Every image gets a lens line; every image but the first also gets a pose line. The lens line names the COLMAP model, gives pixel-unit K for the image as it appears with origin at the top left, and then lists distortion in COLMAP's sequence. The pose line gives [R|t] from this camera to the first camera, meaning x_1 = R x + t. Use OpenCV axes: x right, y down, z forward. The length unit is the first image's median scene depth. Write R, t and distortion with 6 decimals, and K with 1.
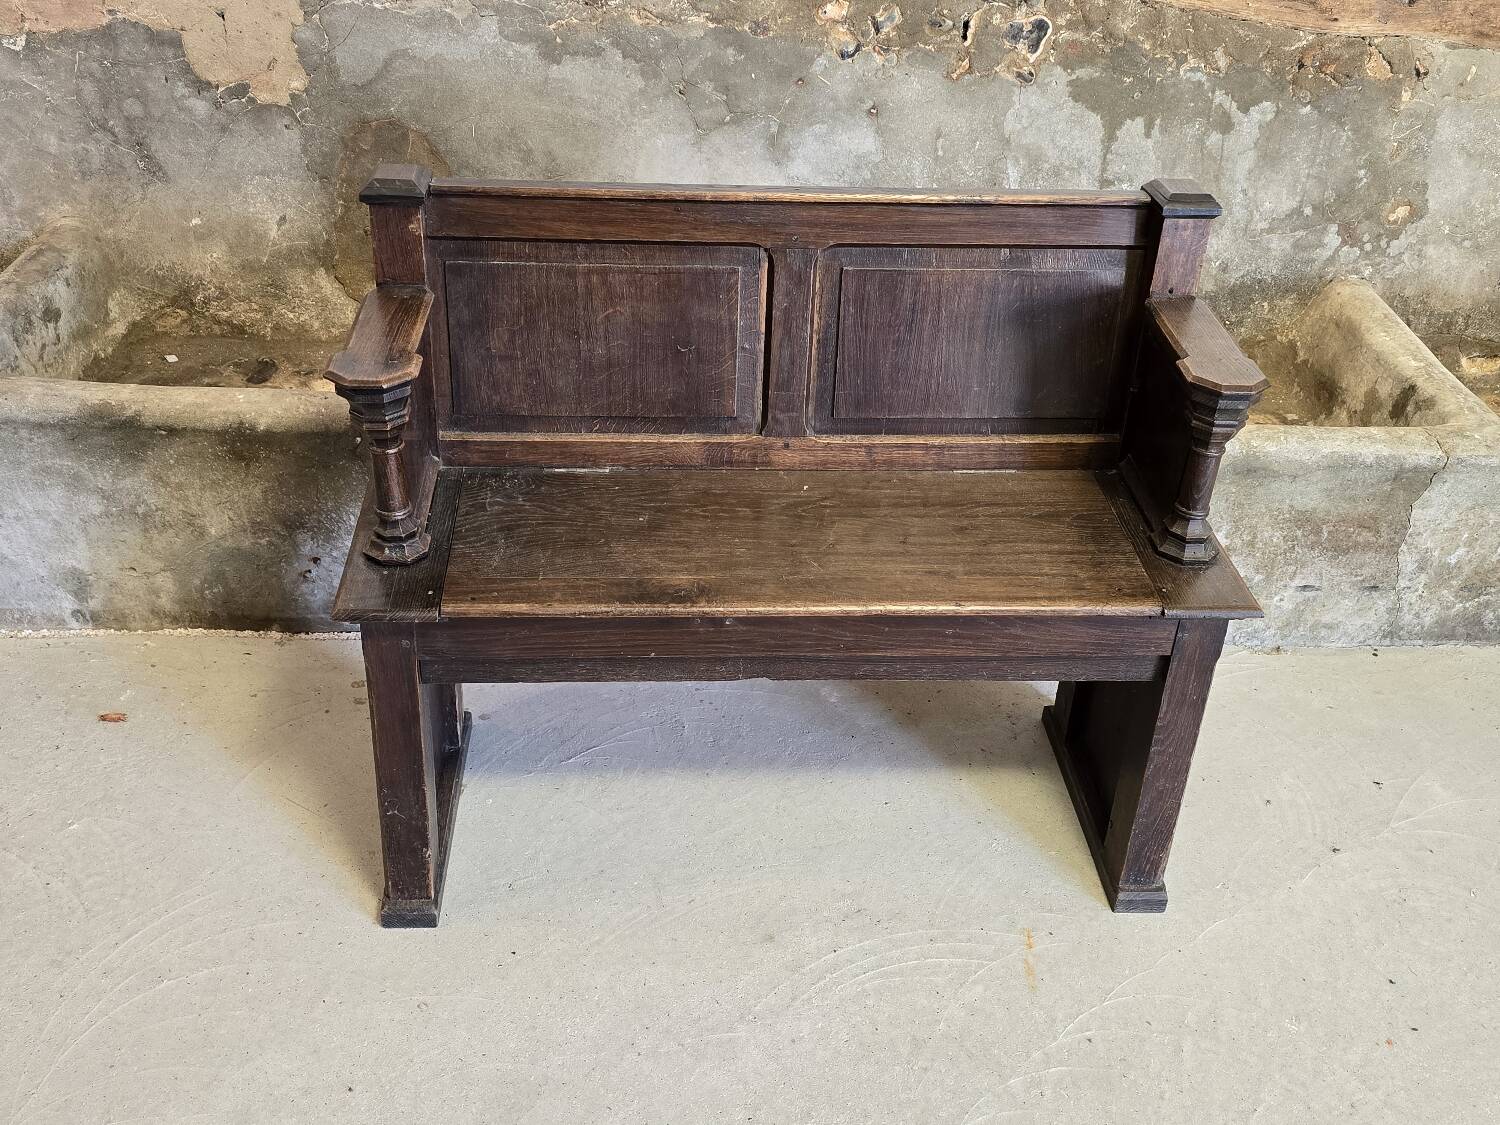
lens RADIAL K [[1449.9, 0, 736.9], [0, 1449.9, 545.6], [0, 0, 1]] dist [0.078600, -0.101532]
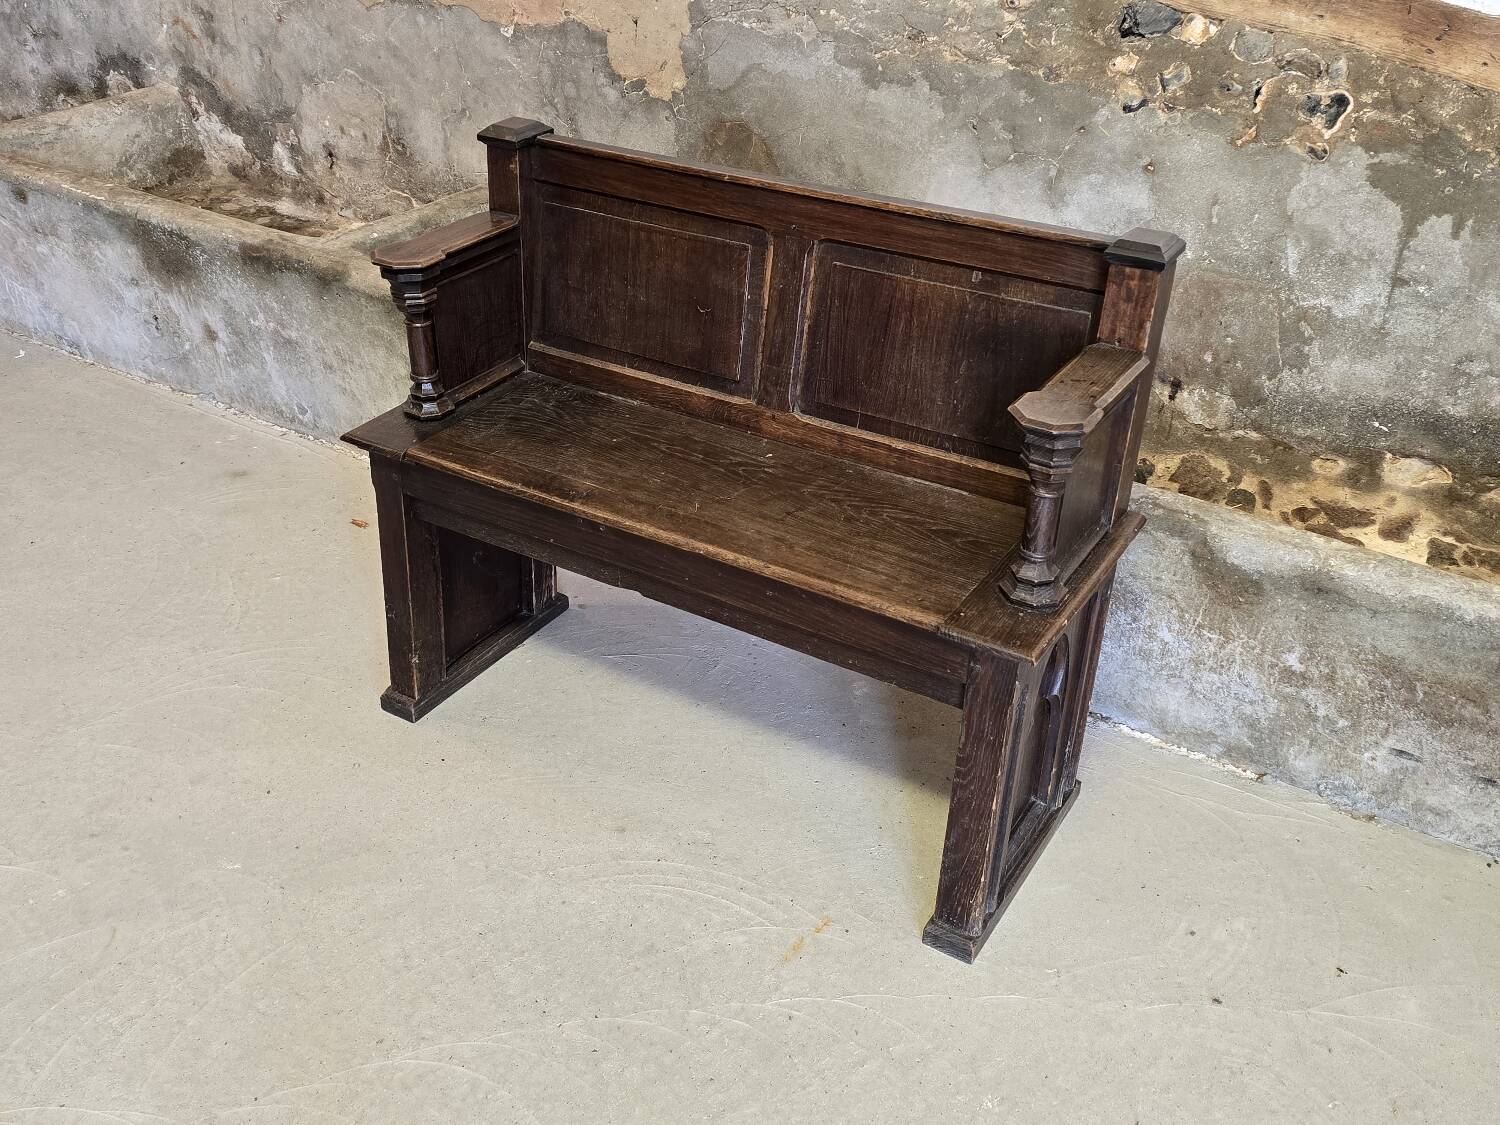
lens RADIAL K [[1449.8, 0, 719.3], [0, 1449.8, 548.6], [0, 0, 1]] dist [0.078165, -0.092853]
pose [[0.814592, 0.264362, -0.516287, 0.442214], [-0.291289, 0.956164, 0.030007, 0.004248], [0.501588, 0.125945, 0.855890, 0.037778]]
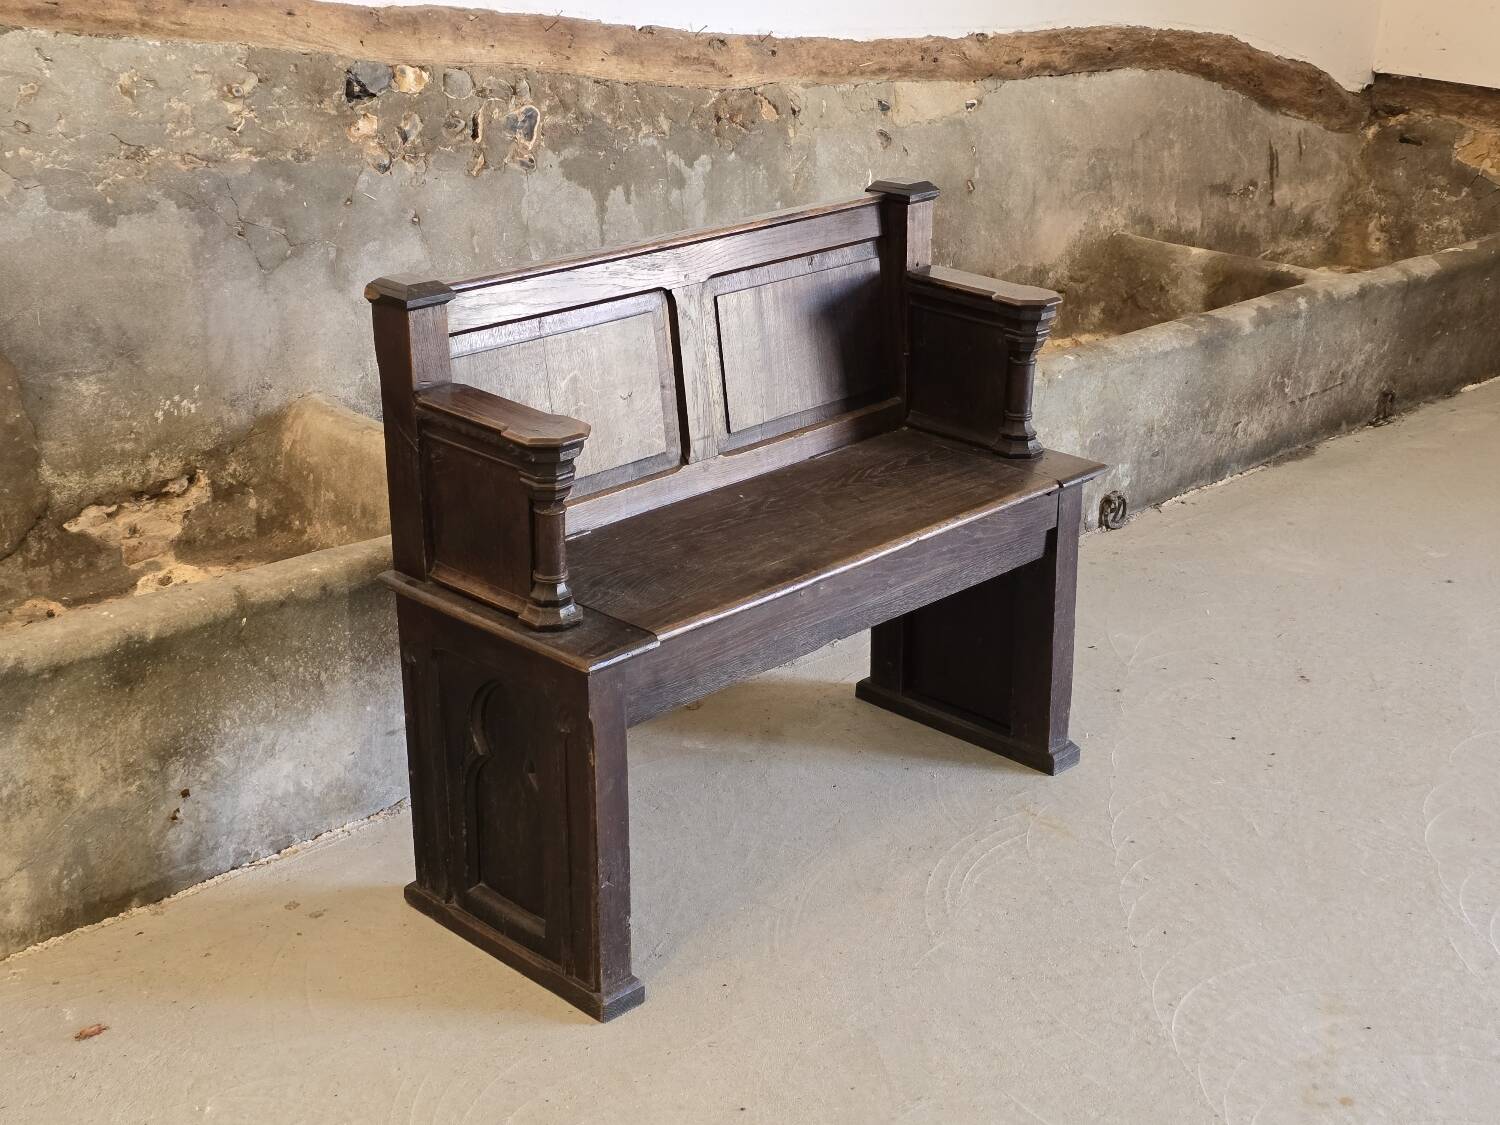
lens RADIAL K [[2104.6, 0, 728.1], [0, 2104.6, 583.4], [0, 0, 1]] dist [0.157690, -0.454294]
pose [[0.731426, -0.275769, 0.623672, -0.707759], [0.376485, 0.925865, -0.032142, 0.049502], [-0.568572, 0.258313, 0.781025, -0.154960]]
